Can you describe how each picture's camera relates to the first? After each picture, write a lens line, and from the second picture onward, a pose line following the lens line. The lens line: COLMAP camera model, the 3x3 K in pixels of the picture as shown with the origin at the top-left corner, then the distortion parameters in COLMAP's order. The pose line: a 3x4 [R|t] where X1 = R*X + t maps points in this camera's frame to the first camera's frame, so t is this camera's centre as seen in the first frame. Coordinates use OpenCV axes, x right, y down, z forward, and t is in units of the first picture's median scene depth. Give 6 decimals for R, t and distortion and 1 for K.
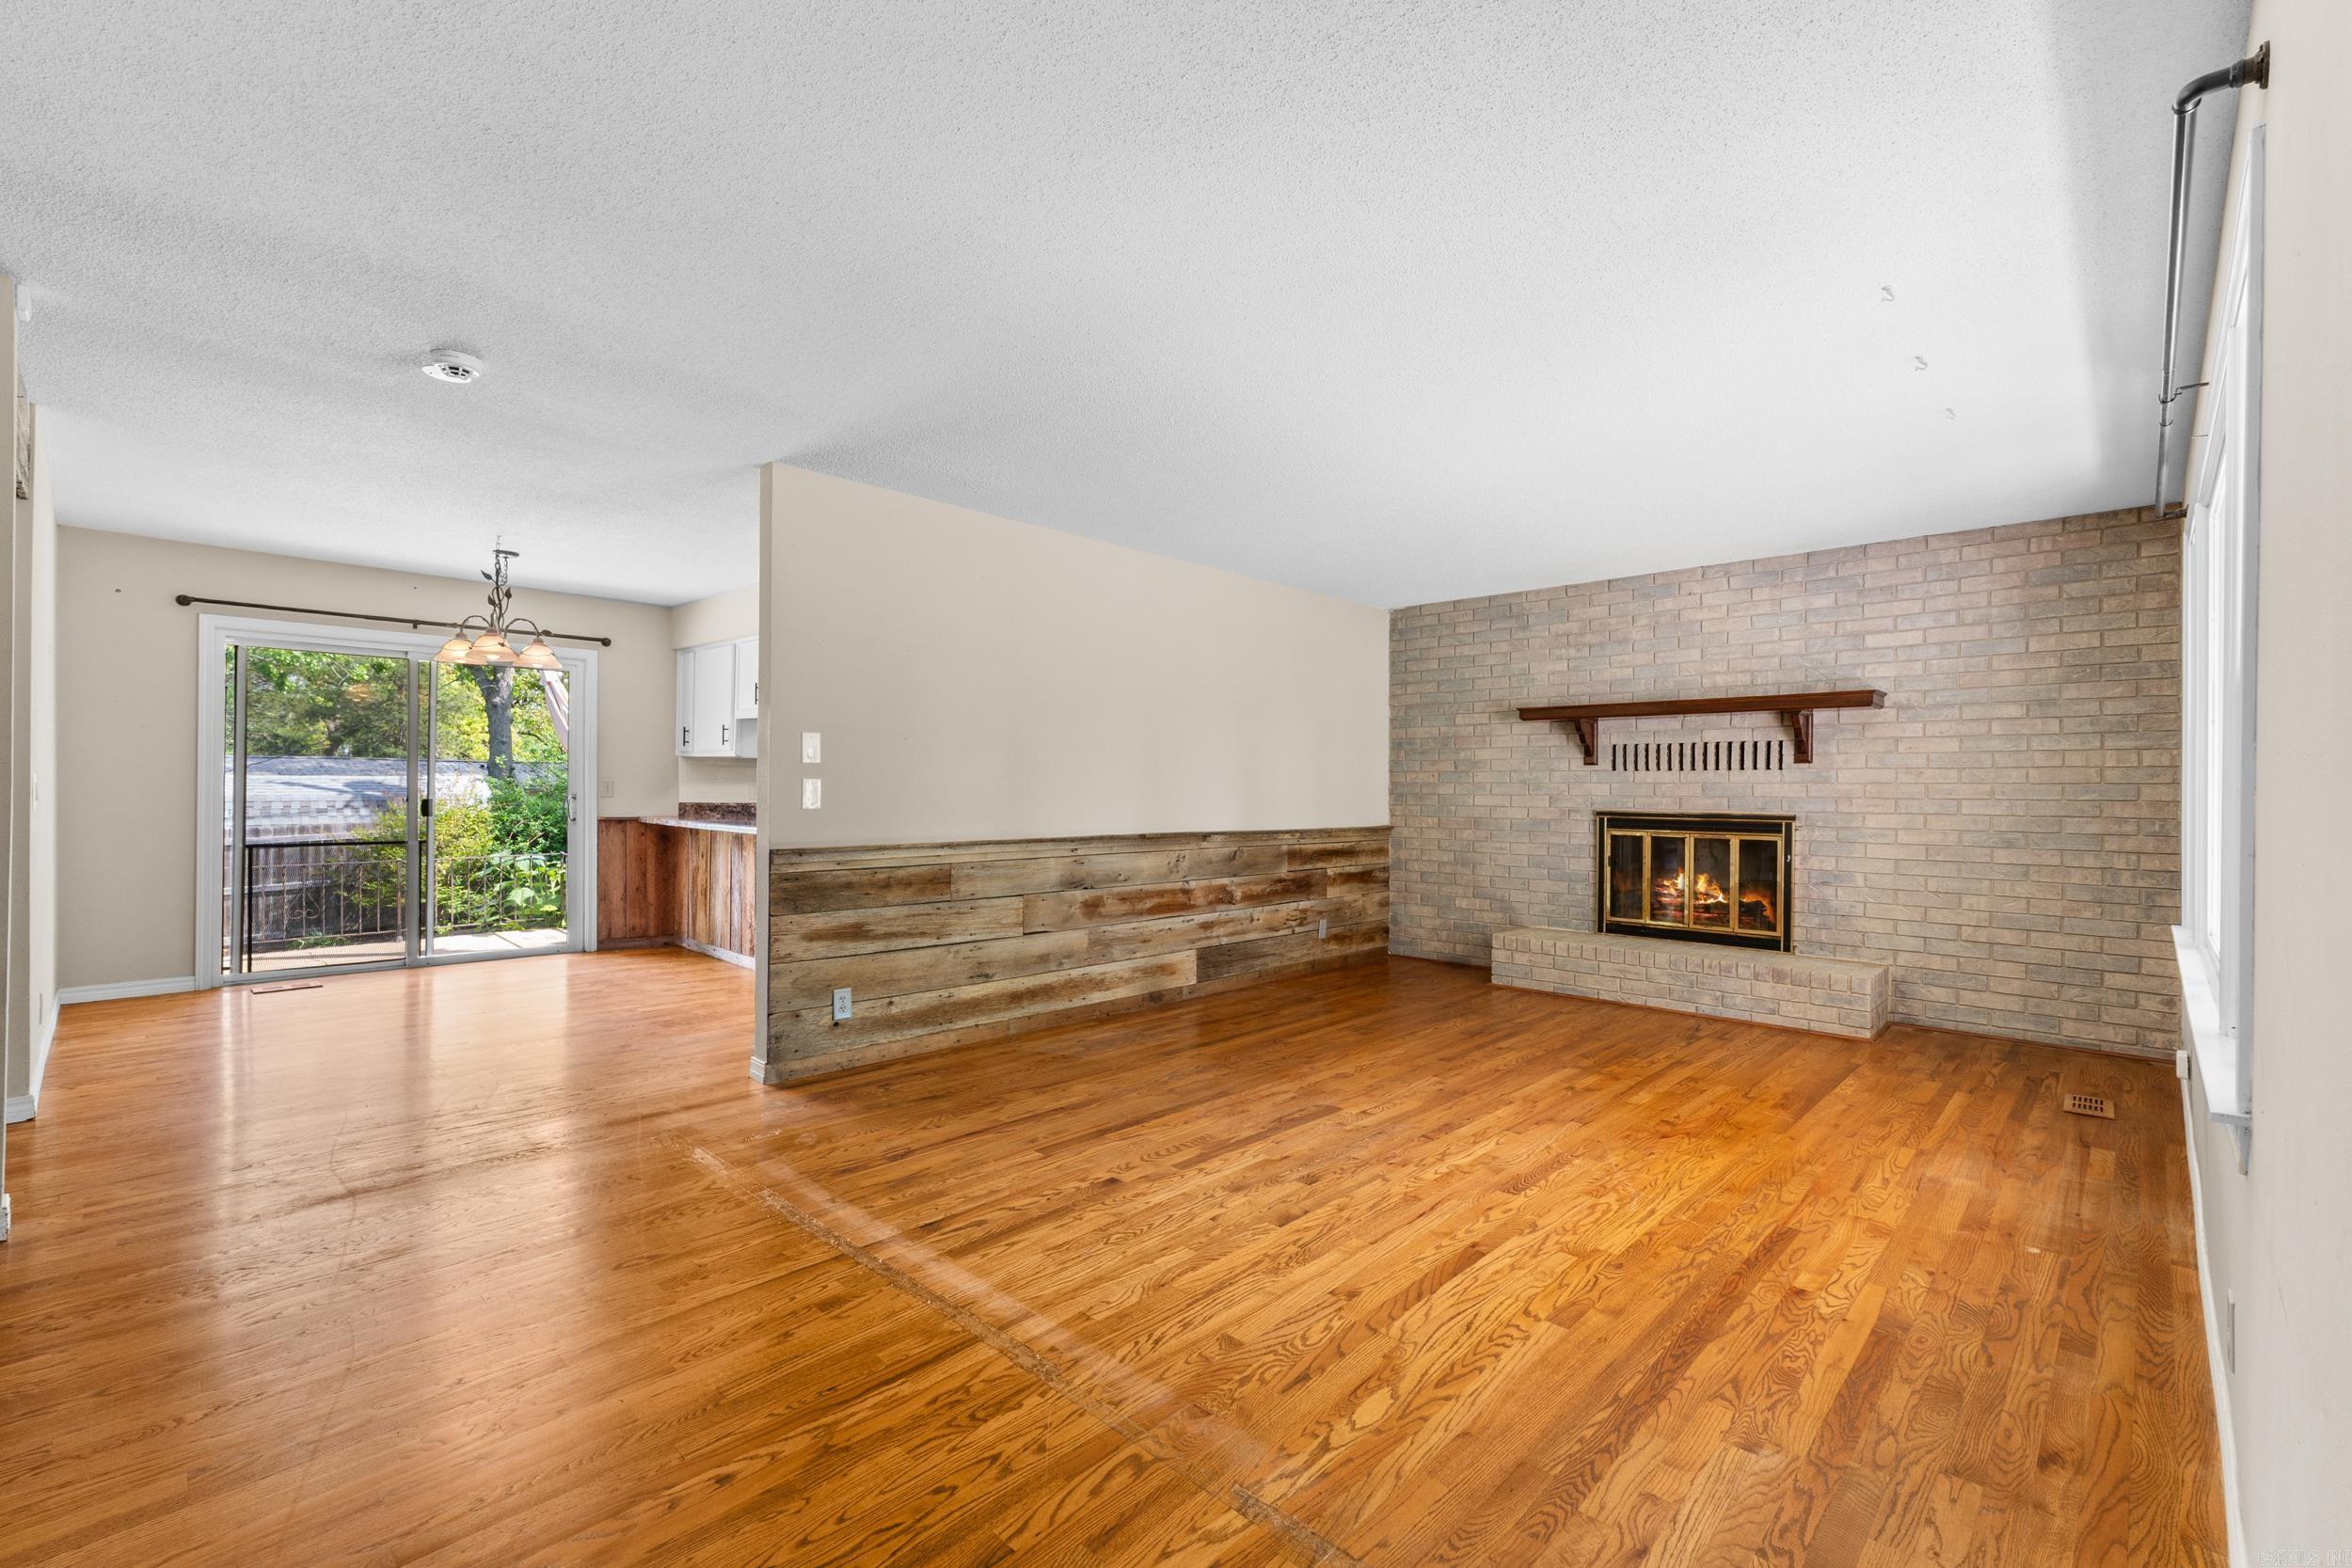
lens RADIAL K [[999.3, 0, 1190.5], [0, 999.3, 797.6], [0, 0, 1]] dist [0.001588, 0.000883]
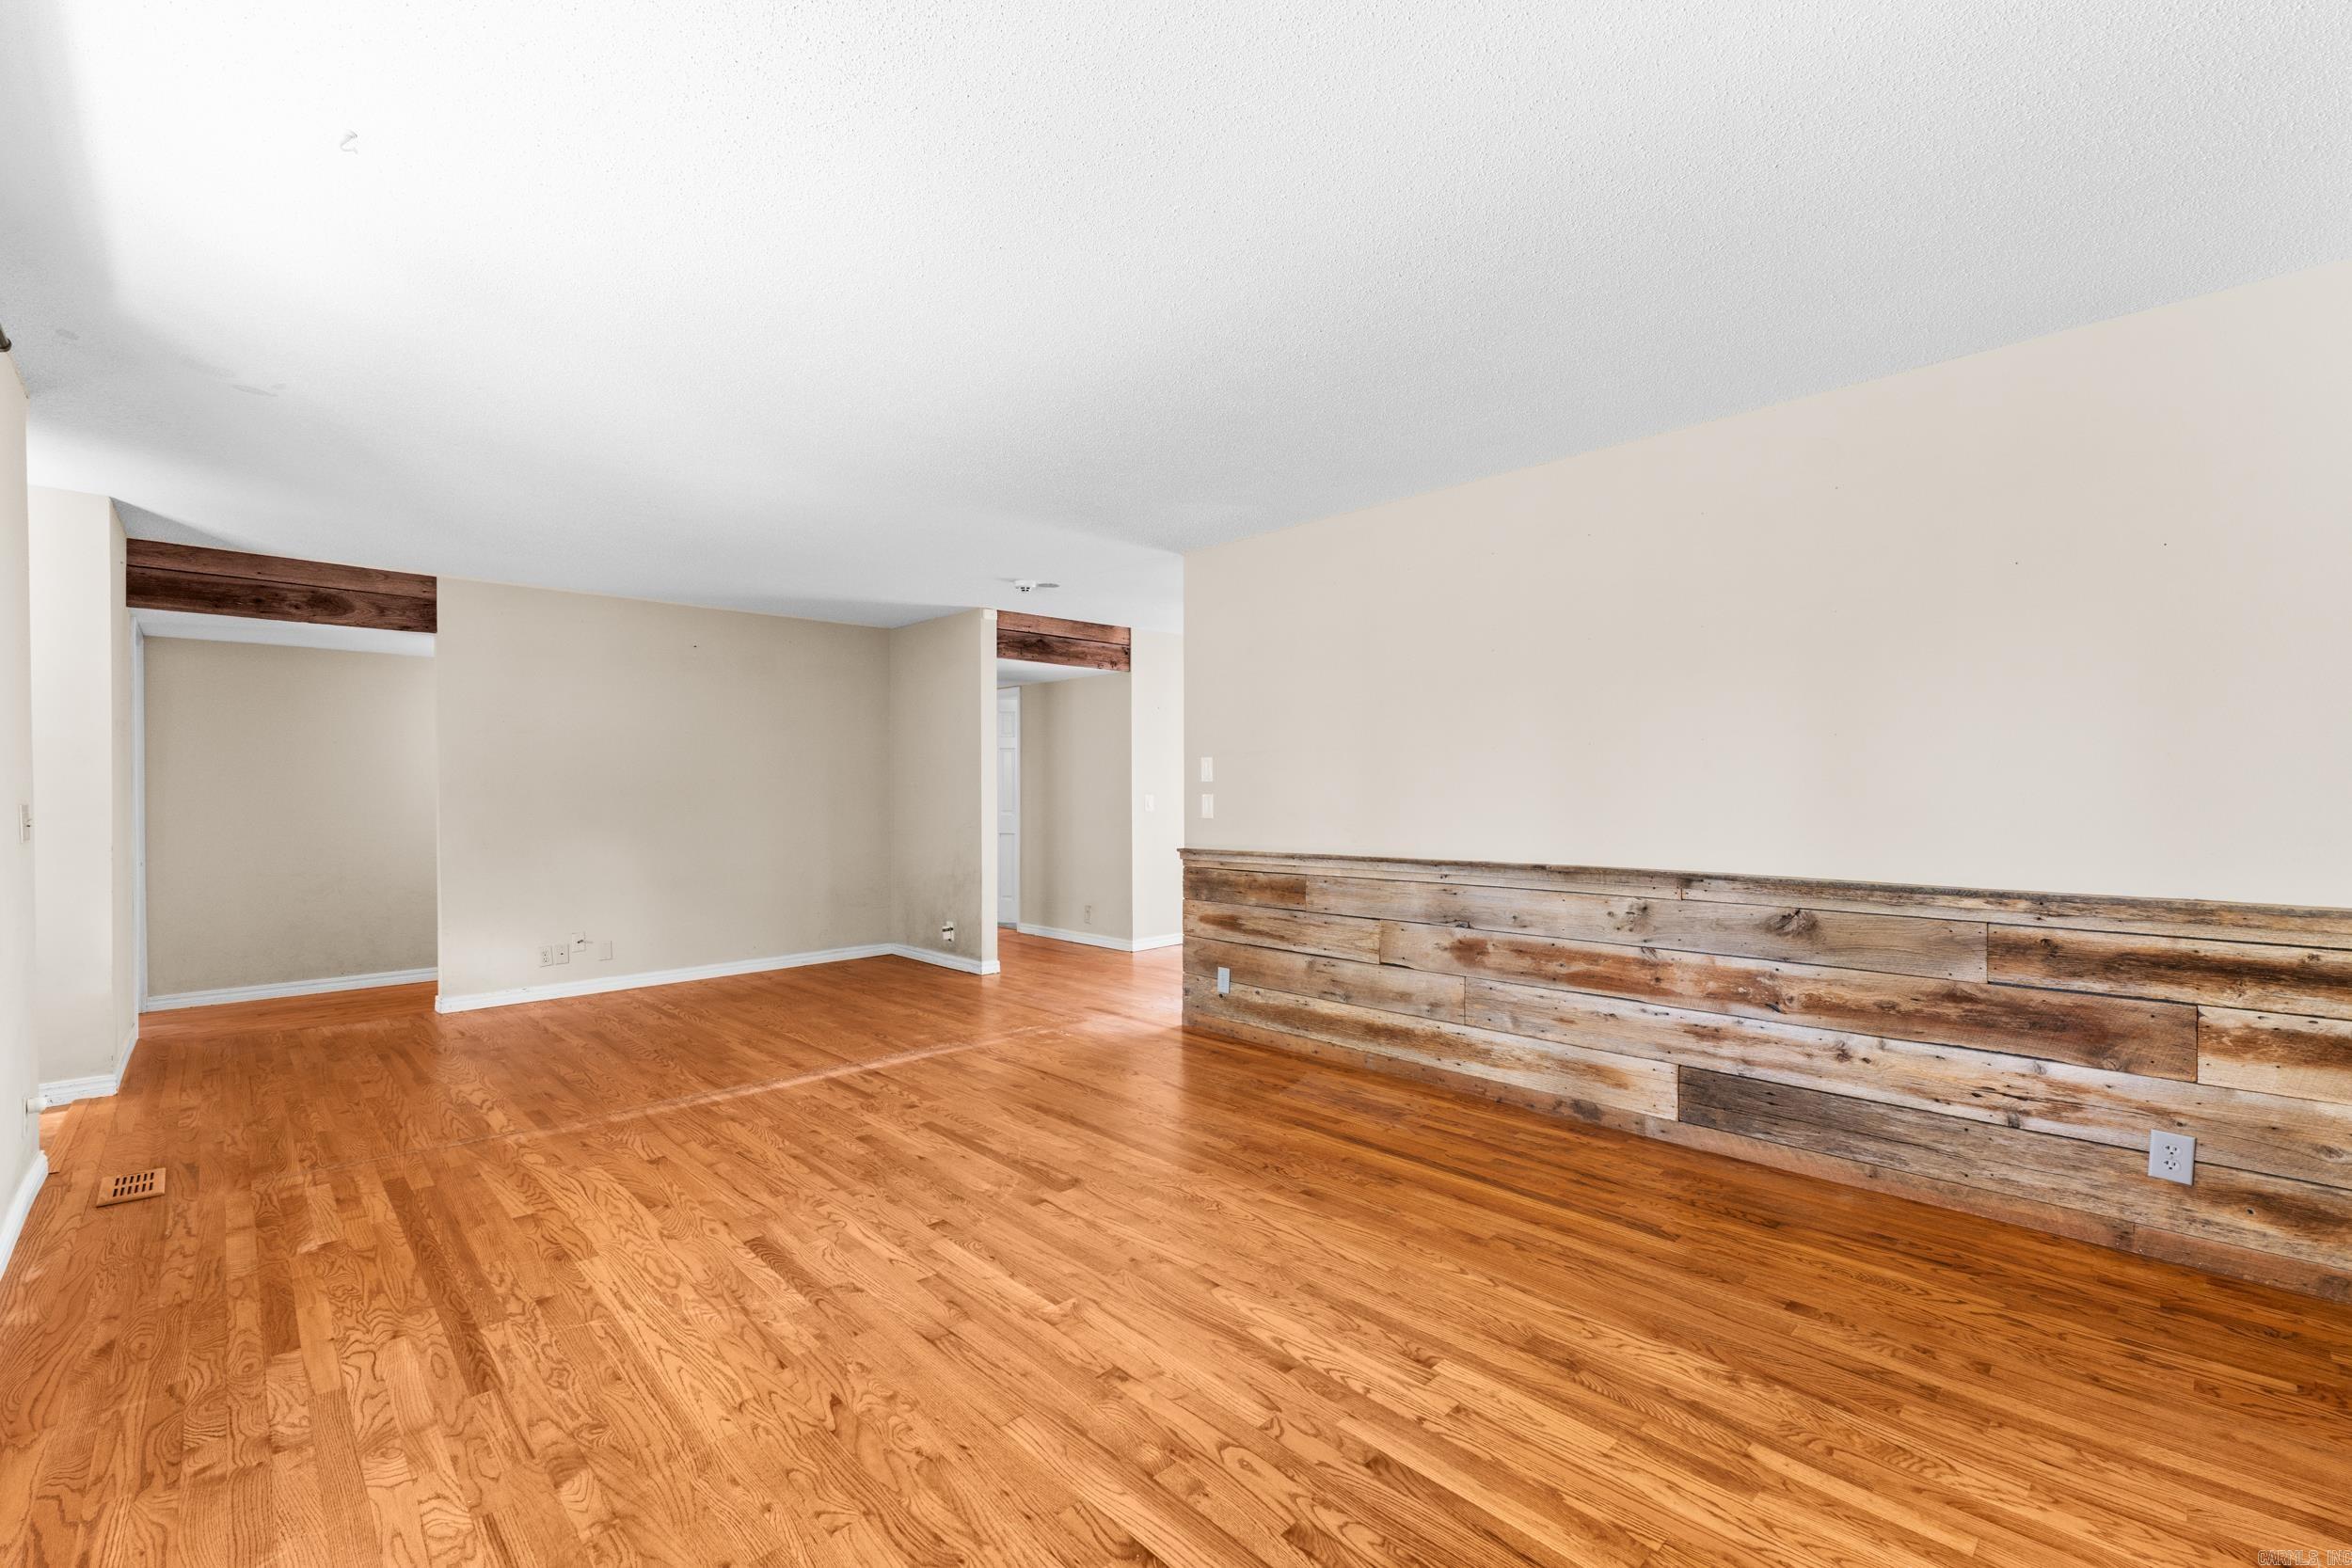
lens RADIAL K [[999.3, 0, 1176.6], [0, 999.3, 824.4], [0, 0, 1]] dist [0.001588, 0.000883]
pose [[-0.044196, 0.023084, -0.998756, 0.704926], [-0.003203, 0.999725, 0.023248, -0.007058], [0.999018, 0.004227, -0.044110, 0.829321]]
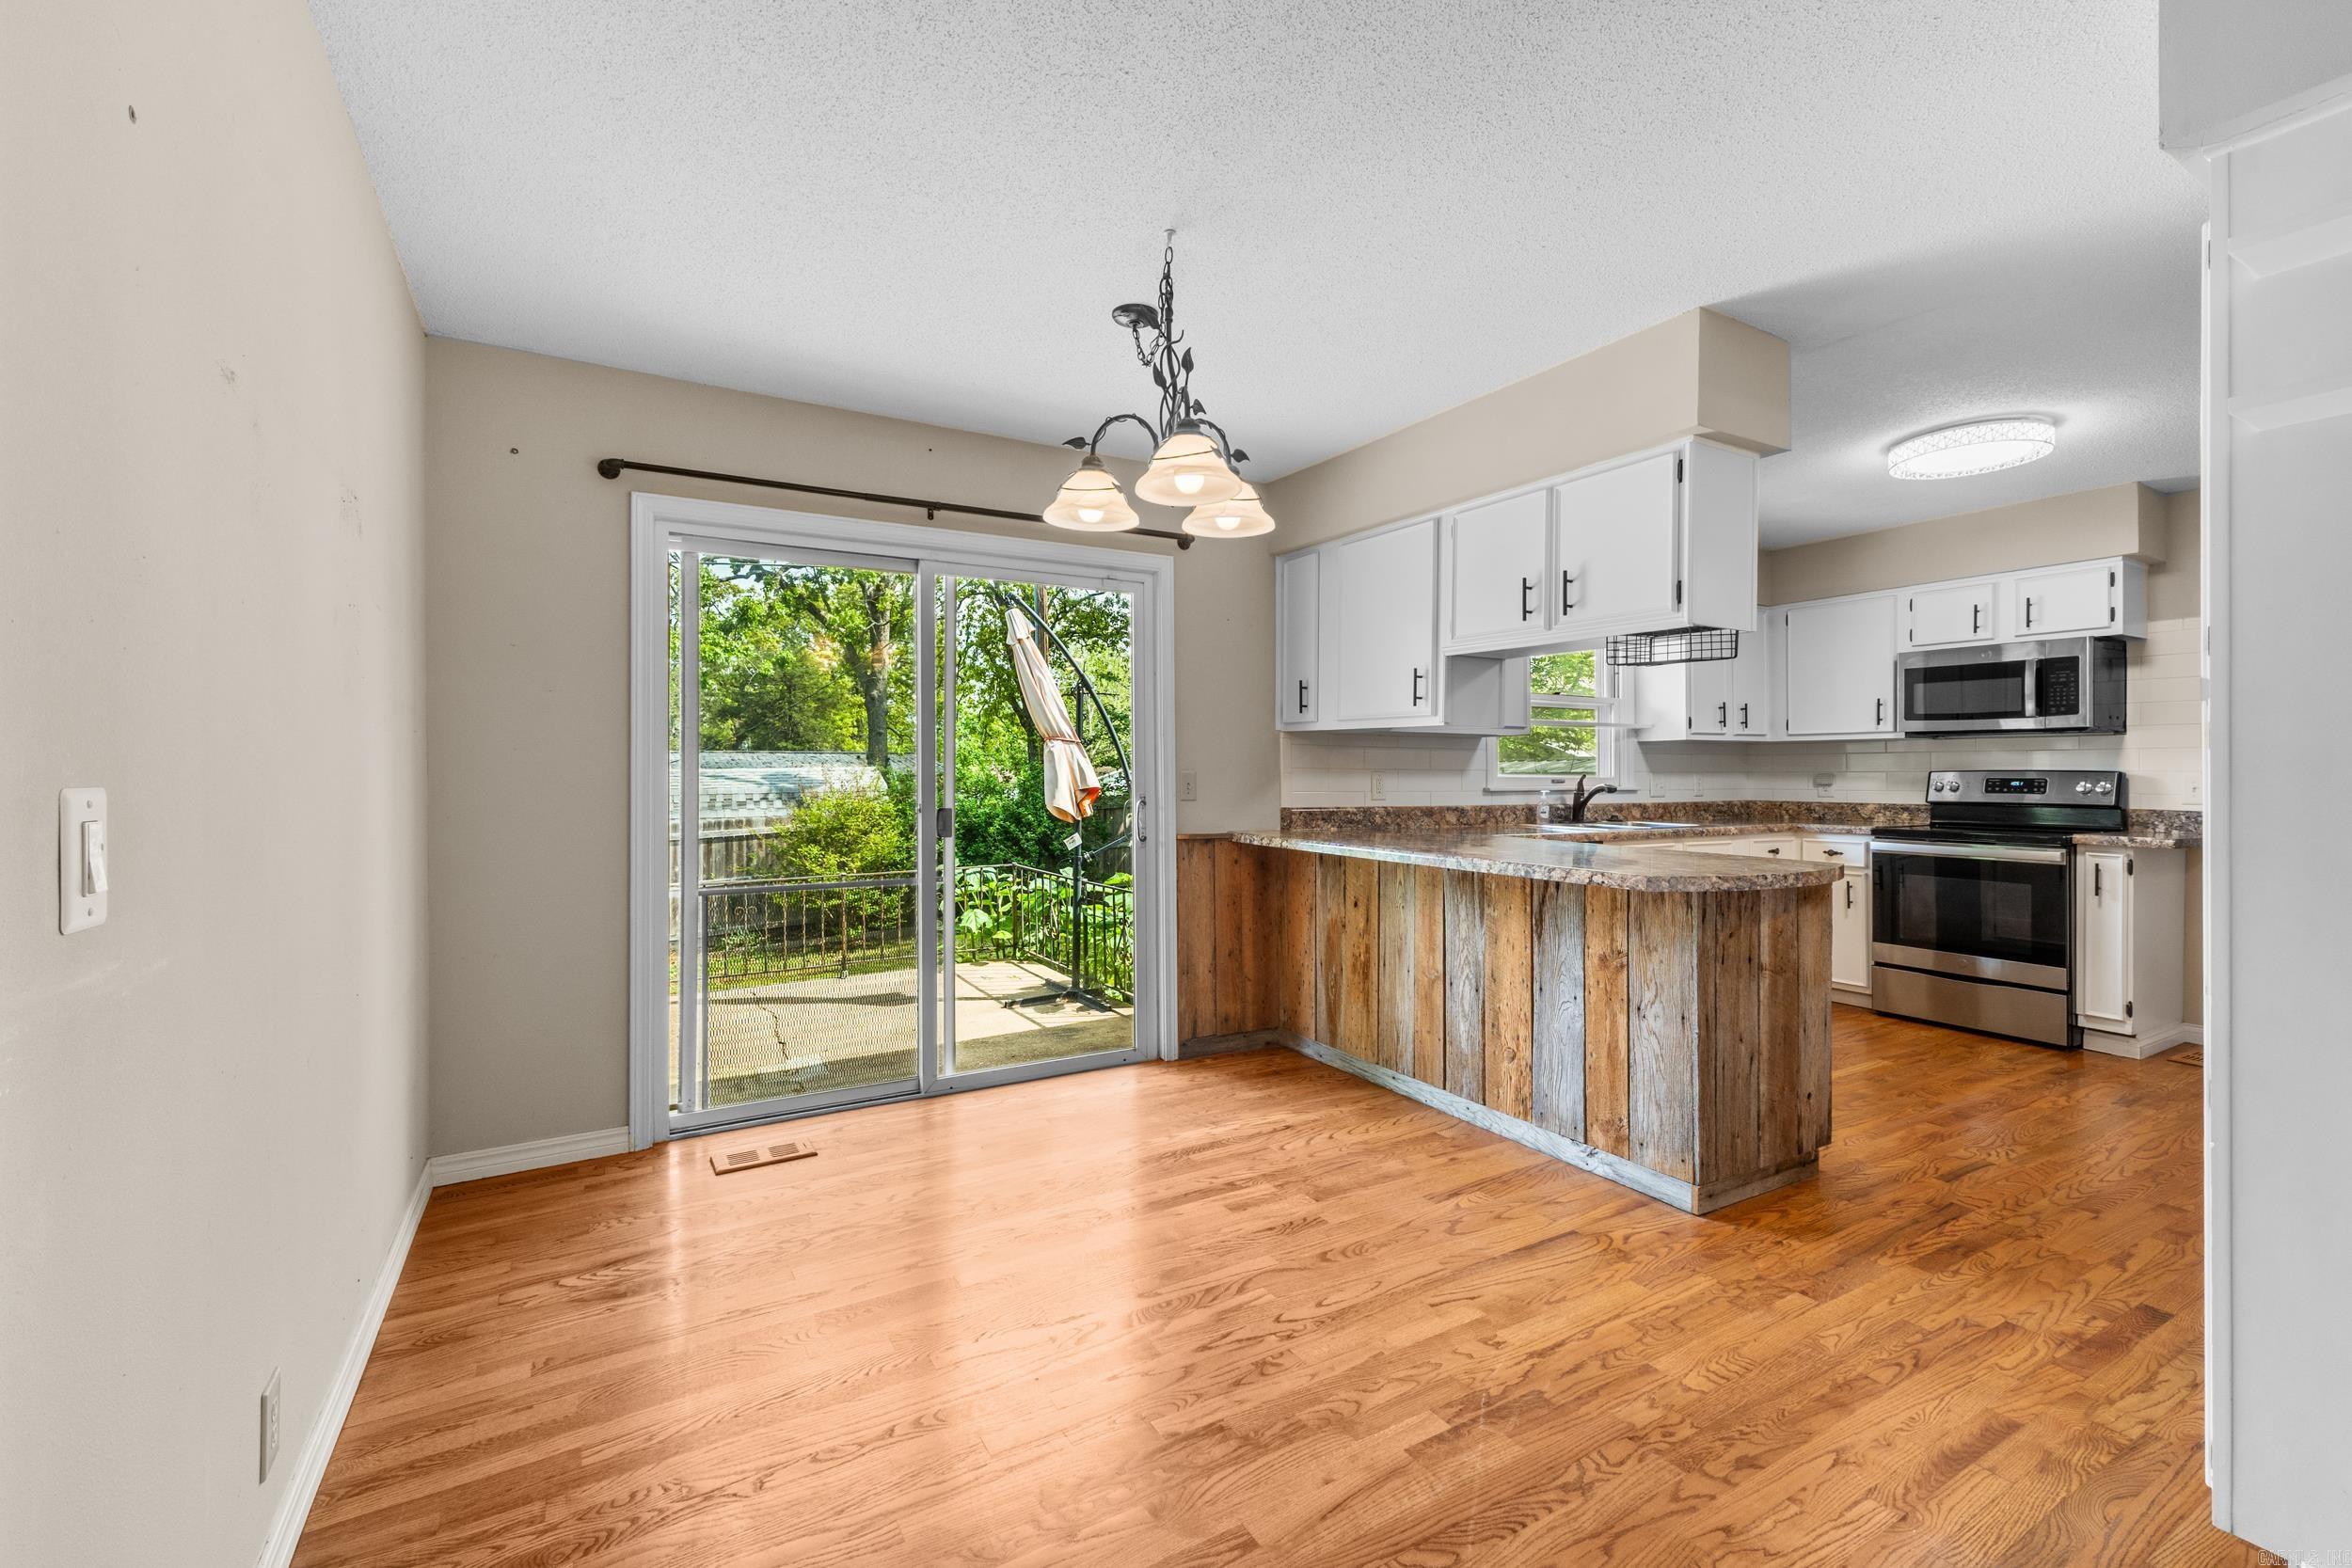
lens RADIAL K [[999.3, 0, 1194.1], [0, 999.3, 772.0], [0, 0, 1]] dist [0.001588, 0.000883]
pose [[0.961780, -0.012513, -0.273536, -0.574708], [0.010477, 0.999905, -0.008904, -0.016725], [0.273622, 0.005698, 0.961820, 0.588487]]
